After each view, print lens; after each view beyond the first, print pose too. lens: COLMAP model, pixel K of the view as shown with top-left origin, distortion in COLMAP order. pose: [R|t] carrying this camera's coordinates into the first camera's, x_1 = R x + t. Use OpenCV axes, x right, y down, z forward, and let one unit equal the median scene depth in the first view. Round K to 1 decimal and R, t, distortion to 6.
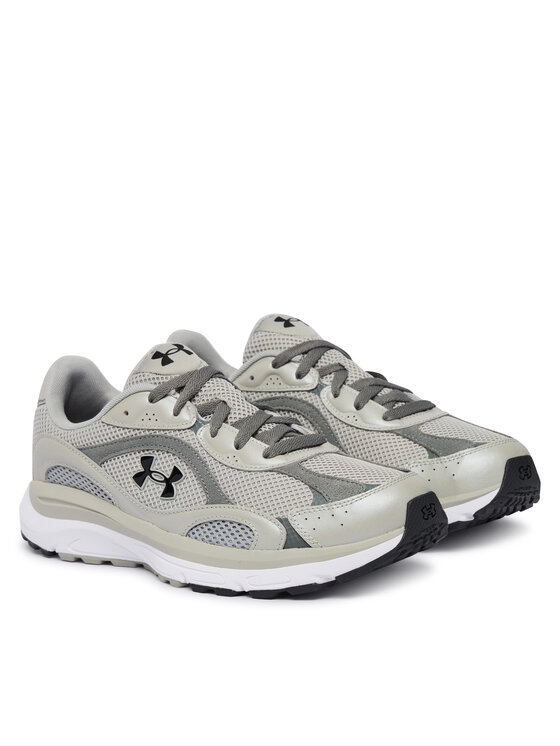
lens RADIAL K [[2154.4, 0, 280.0], [0, 2154.4, 373.0], [0, 0, 1]] dist [-1.011734, -0.075359]
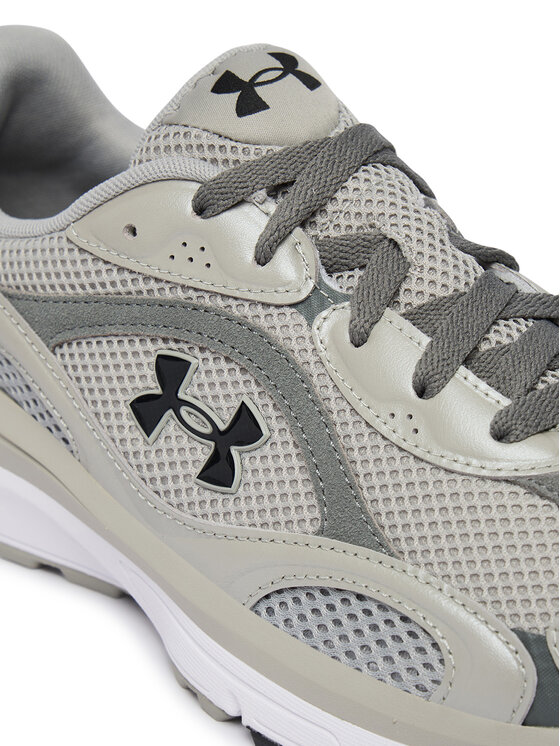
lens RADIAL K [[2028.1, 0, 280.0], [0, 2028.1, 373.0], [0, 0, 1]] dist [-0.006520, 0.056352]
pose [[0.993548, 0.113402, -0.001189, -0.042676], [-0.109412, 0.961247, 0.253048, -0.051738], [0.029839, -0.251286, 0.967453, 0.655246]]
